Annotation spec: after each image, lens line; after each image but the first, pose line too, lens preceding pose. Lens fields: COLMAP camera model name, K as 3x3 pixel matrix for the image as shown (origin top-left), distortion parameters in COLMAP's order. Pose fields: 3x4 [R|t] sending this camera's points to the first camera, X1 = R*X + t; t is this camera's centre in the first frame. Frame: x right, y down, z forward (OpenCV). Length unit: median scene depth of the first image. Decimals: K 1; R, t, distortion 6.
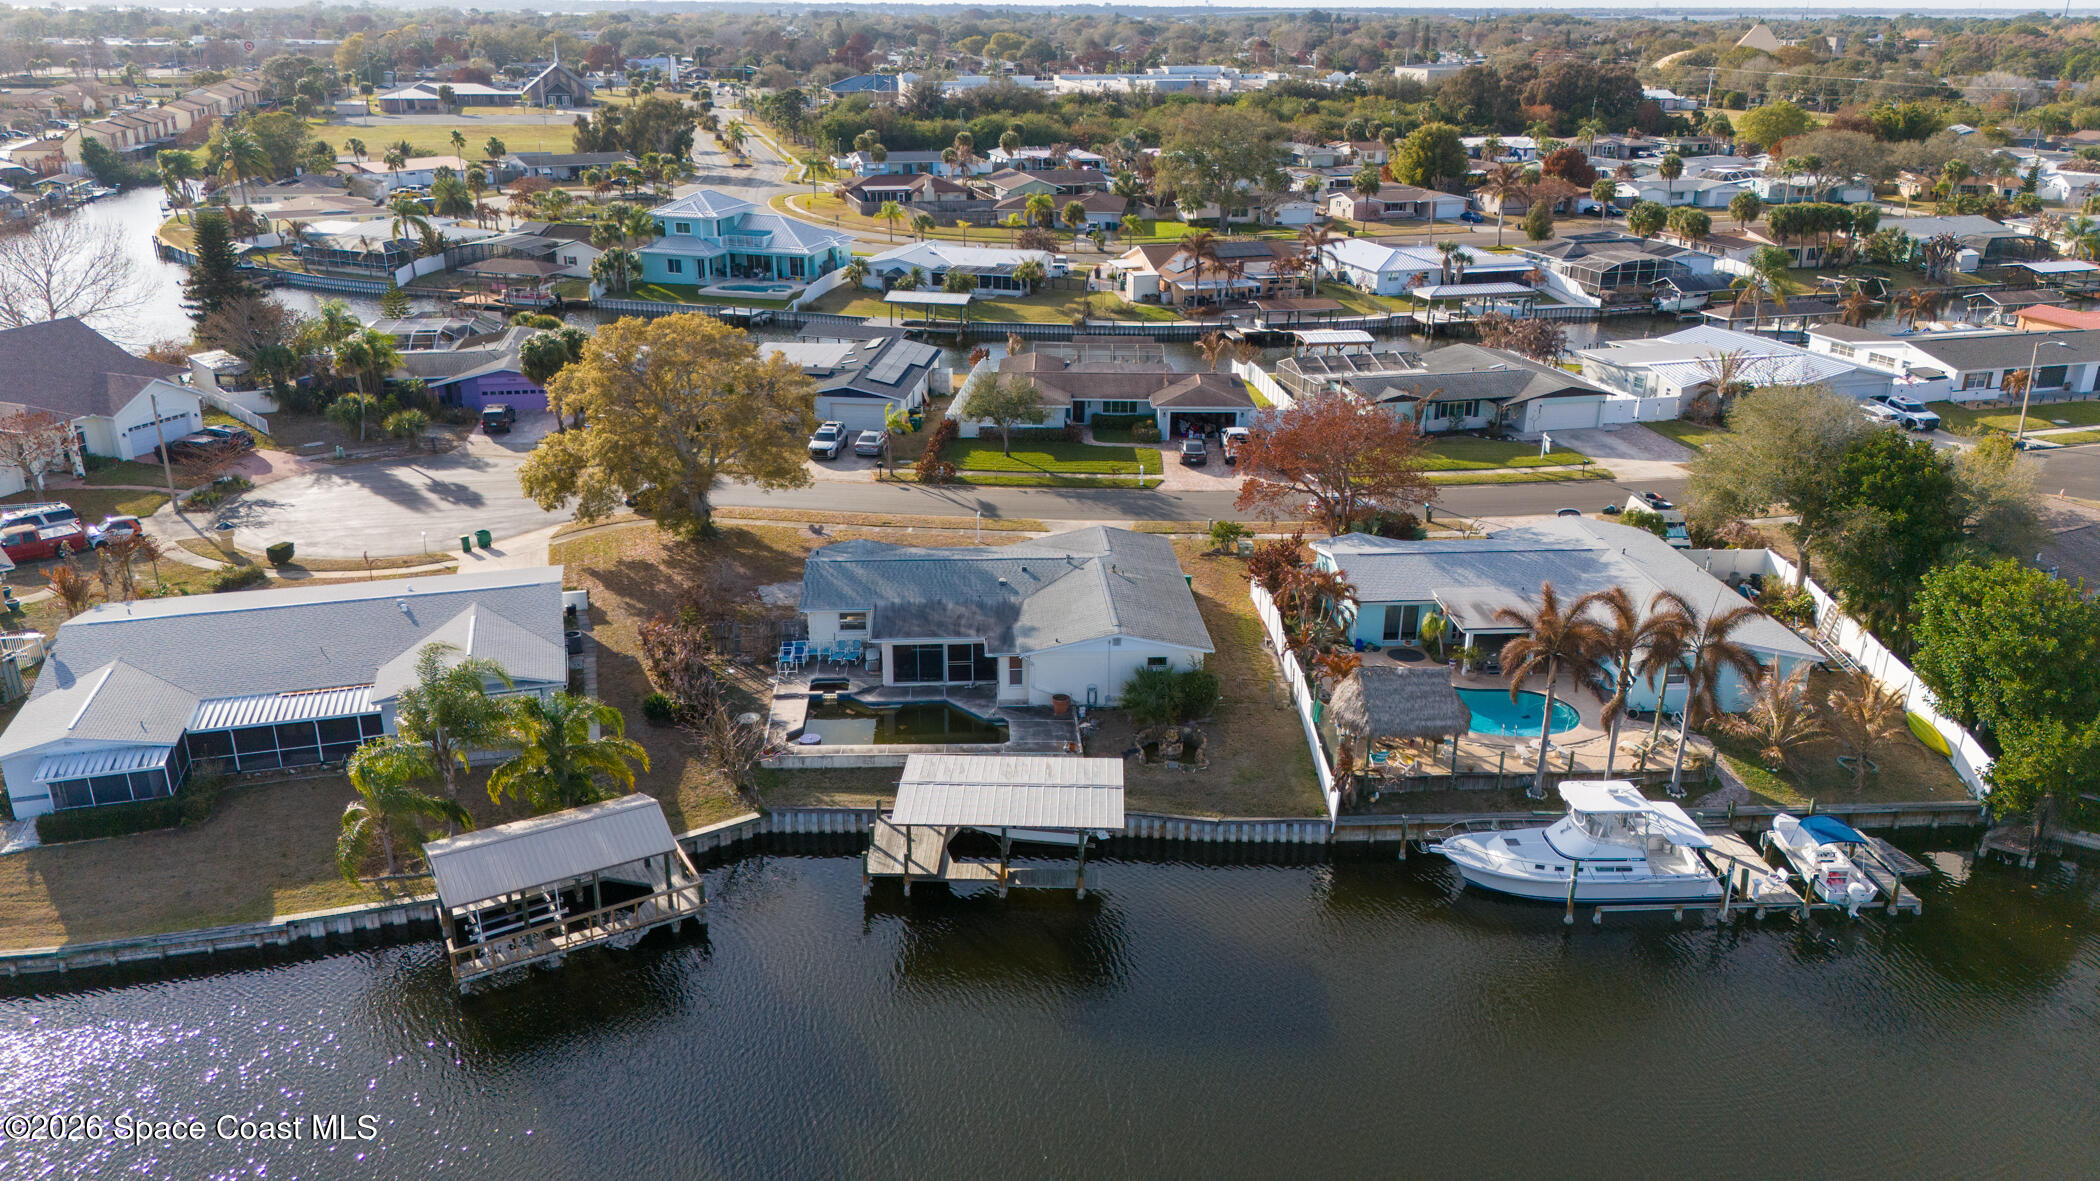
lens RADIAL K [[1539.8, 0, 1050.0], [0, 1539.8, 590.5], [0, 0, 1]] dist [0.105178, -0.143861]
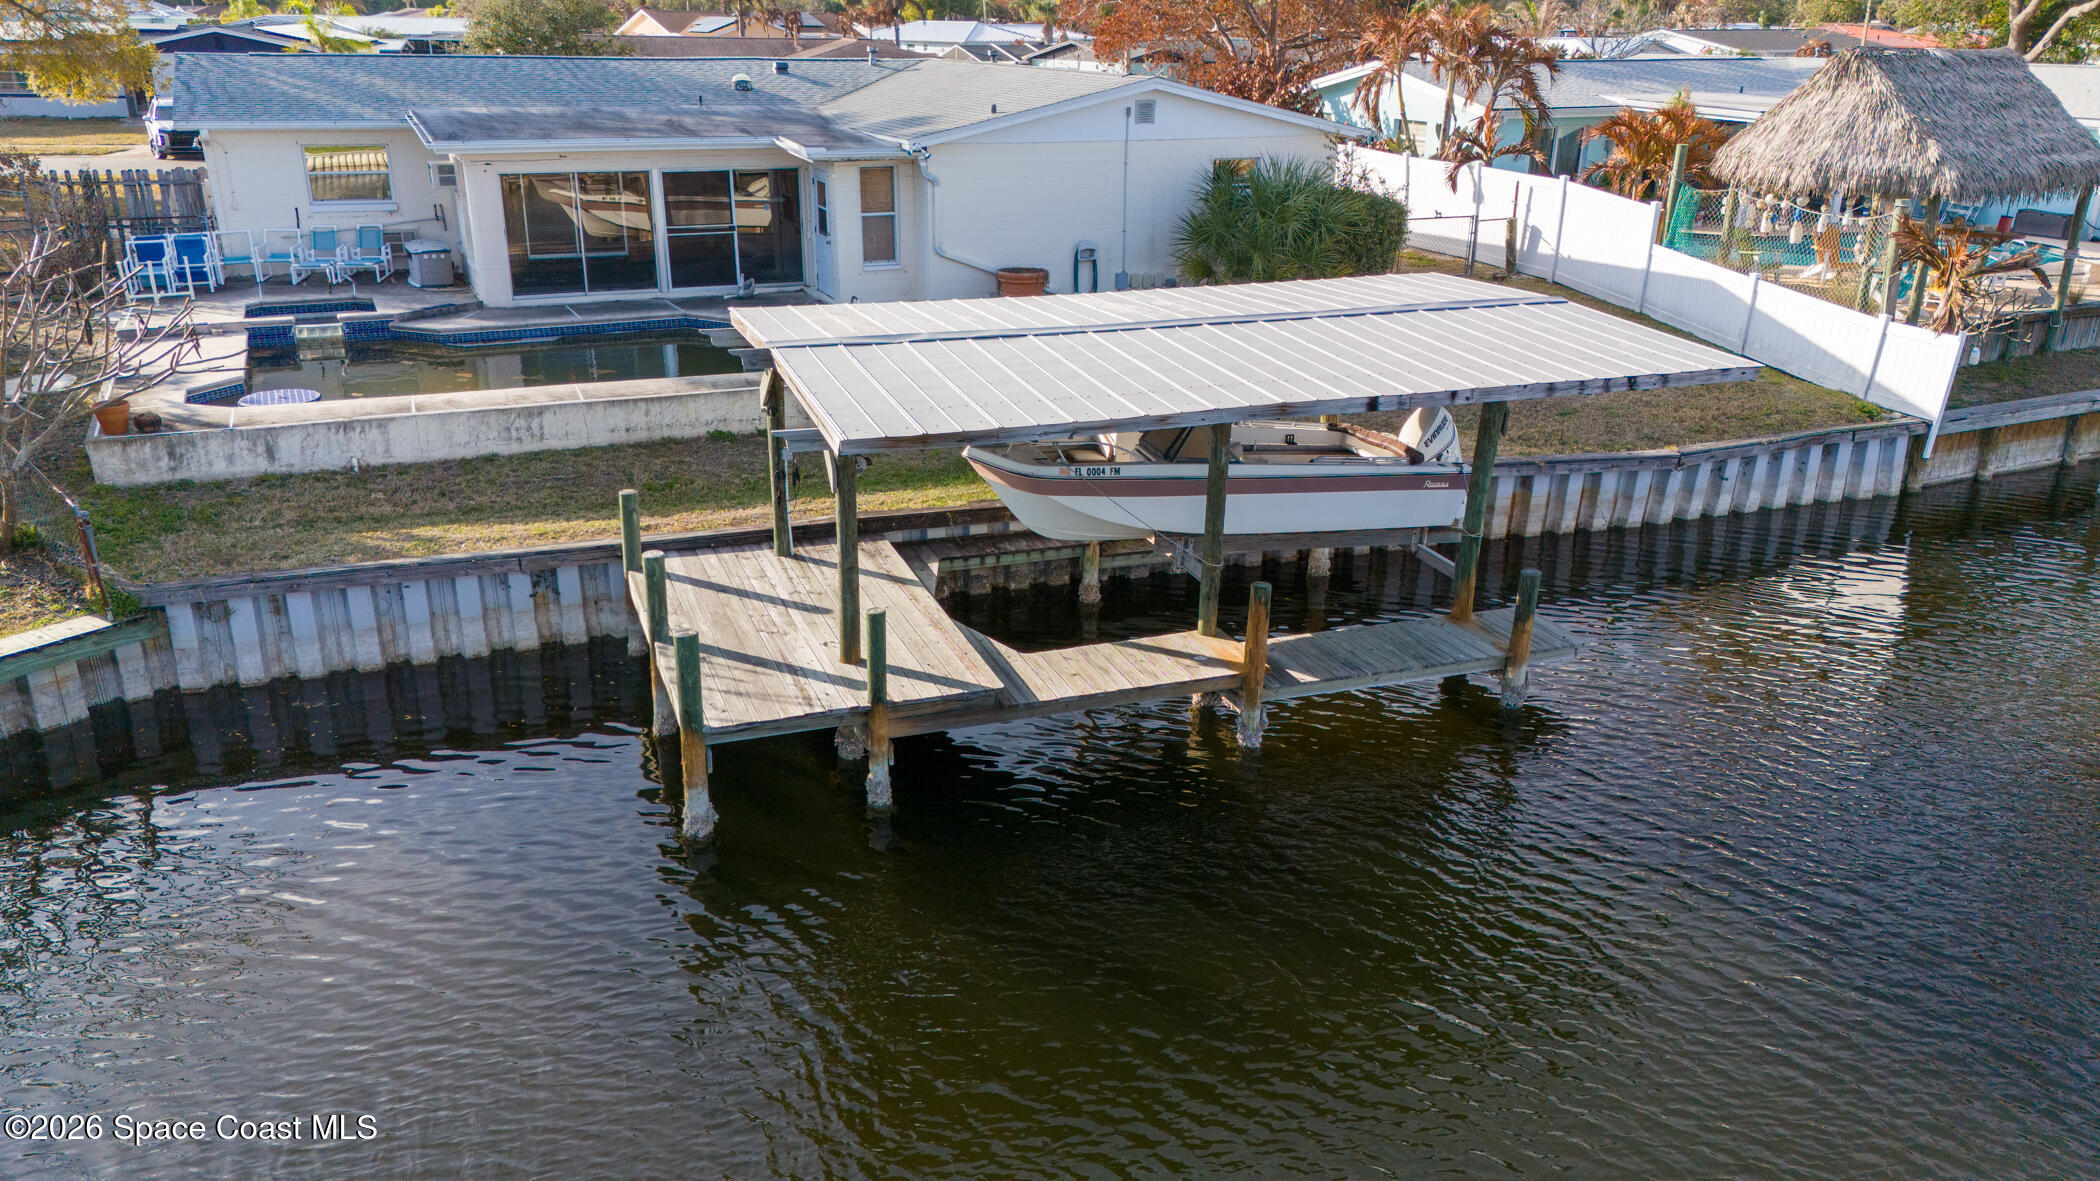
lens RADIAL K [[1545.8, 0, 1050.0], [0, 1545.8, 590.5], [0, 0, 1]] dist [0.065578, -0.057935]
pose [[0.930839, -0.122970, 0.344118, -0.074231], [0.123681, 0.992121, 0.019978, 0.084016], [-0.343864, 0.023964, 0.938714, 0.396647]]
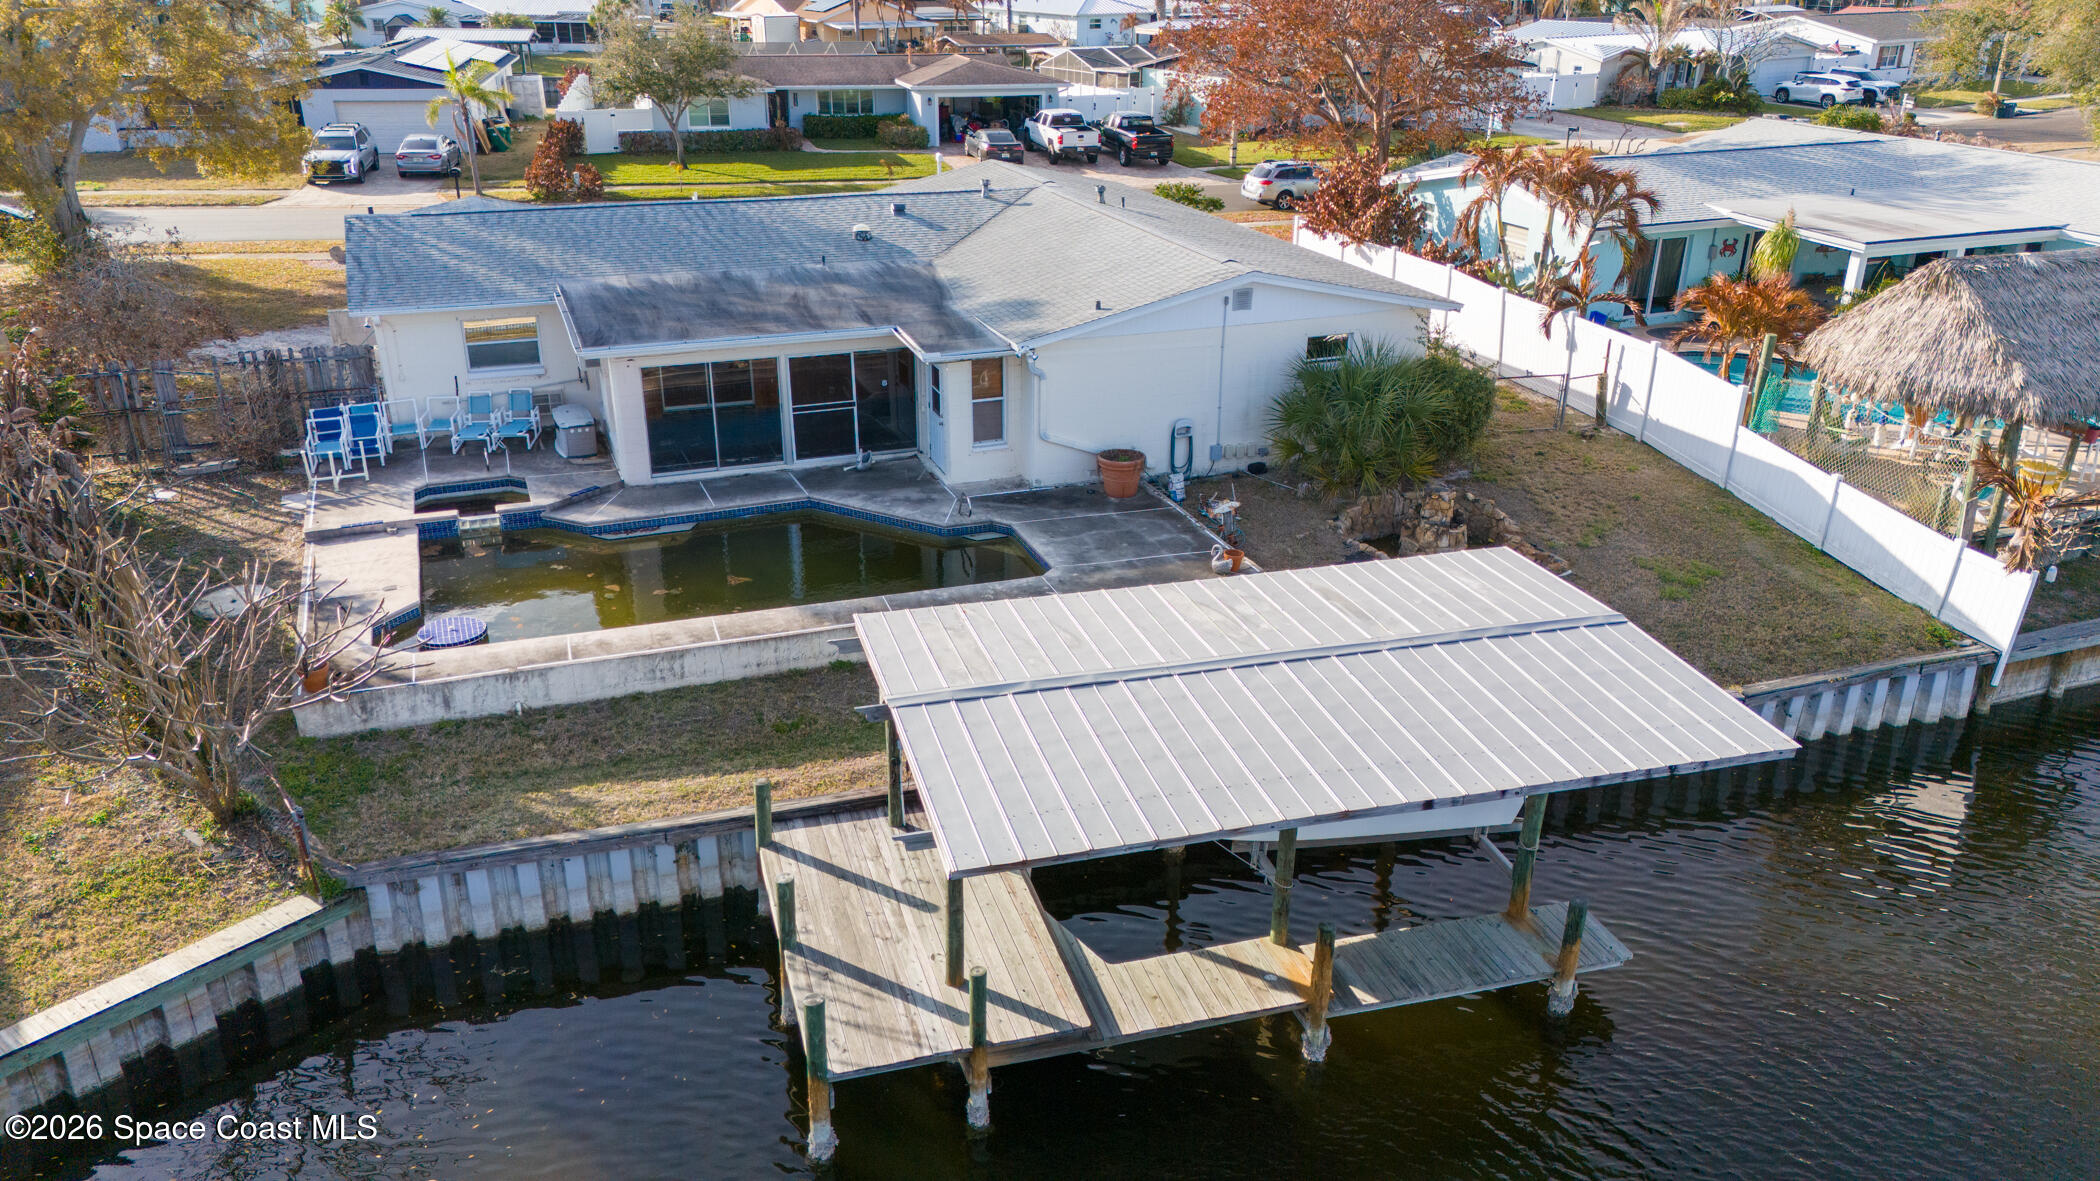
lens RADIAL K [[1545.8, 0, 1050.0], [0, 1545.8, 590.5], [0, 0, 1]] dist [0.065578, -0.057935]
pose [[0.953708, -0.117357, 0.276892, -0.073613], [0.105491, 0.992761, 0.057423, 0.048094], [-0.281626, -0.025556, 0.959184, 0.382837]]
